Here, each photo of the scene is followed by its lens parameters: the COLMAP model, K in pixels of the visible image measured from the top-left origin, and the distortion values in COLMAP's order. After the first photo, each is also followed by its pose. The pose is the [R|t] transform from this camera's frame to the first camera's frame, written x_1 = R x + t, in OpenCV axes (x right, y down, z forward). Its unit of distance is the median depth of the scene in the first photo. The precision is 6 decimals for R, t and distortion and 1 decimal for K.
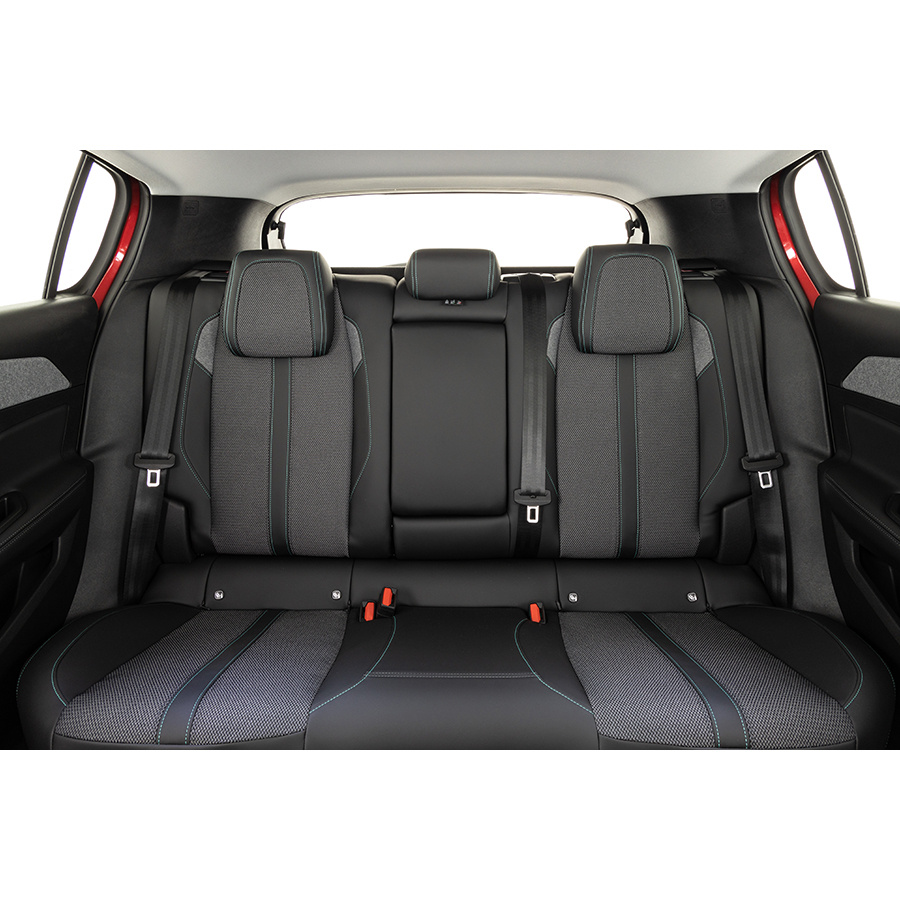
lens RADIAL K [[614.8, 0, 450.0], [0, 614.8, 450.0], [0, 0, 1]] dist [0.003616, 0.002247]
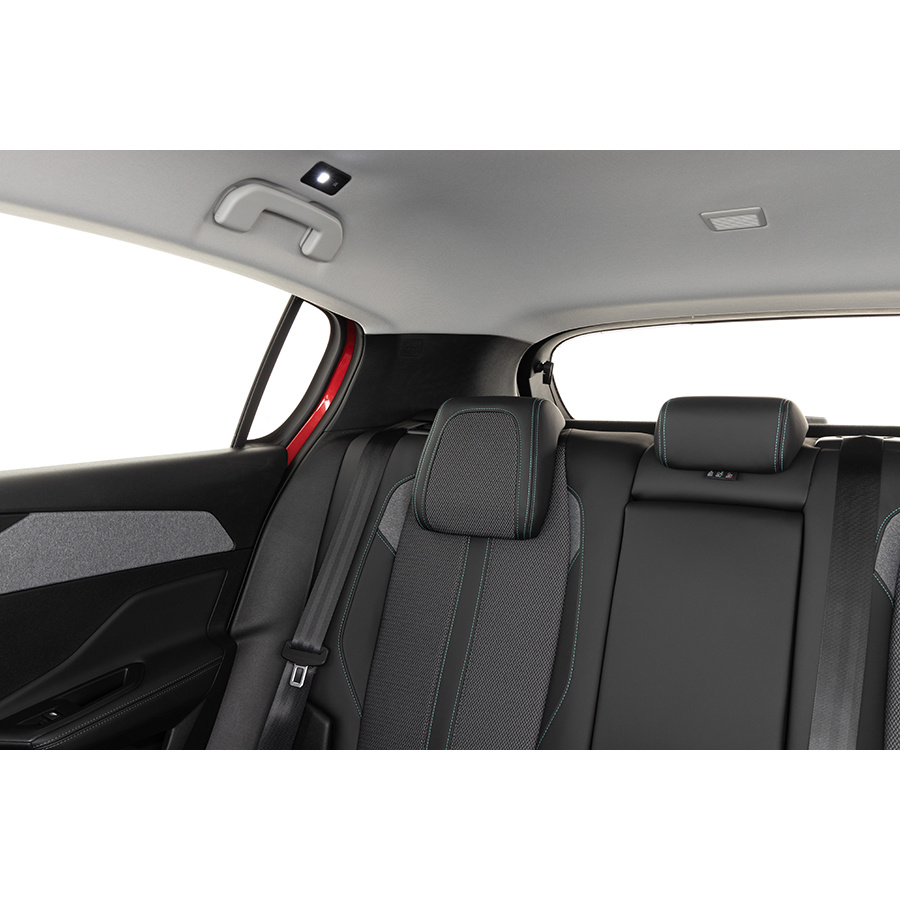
lens RADIAL K [[947.4, 0, 450.0], [0, 947.4, 450.0], [0, 0, 1]] dist [0.046813, -0.001551]
pose [[0.869096, 0.035763, -0.493350, 0.256583], [-0.161598, 0.963185, -0.214852, -0.001452], [0.467503, 0.266451, 0.842879, 0.003782]]
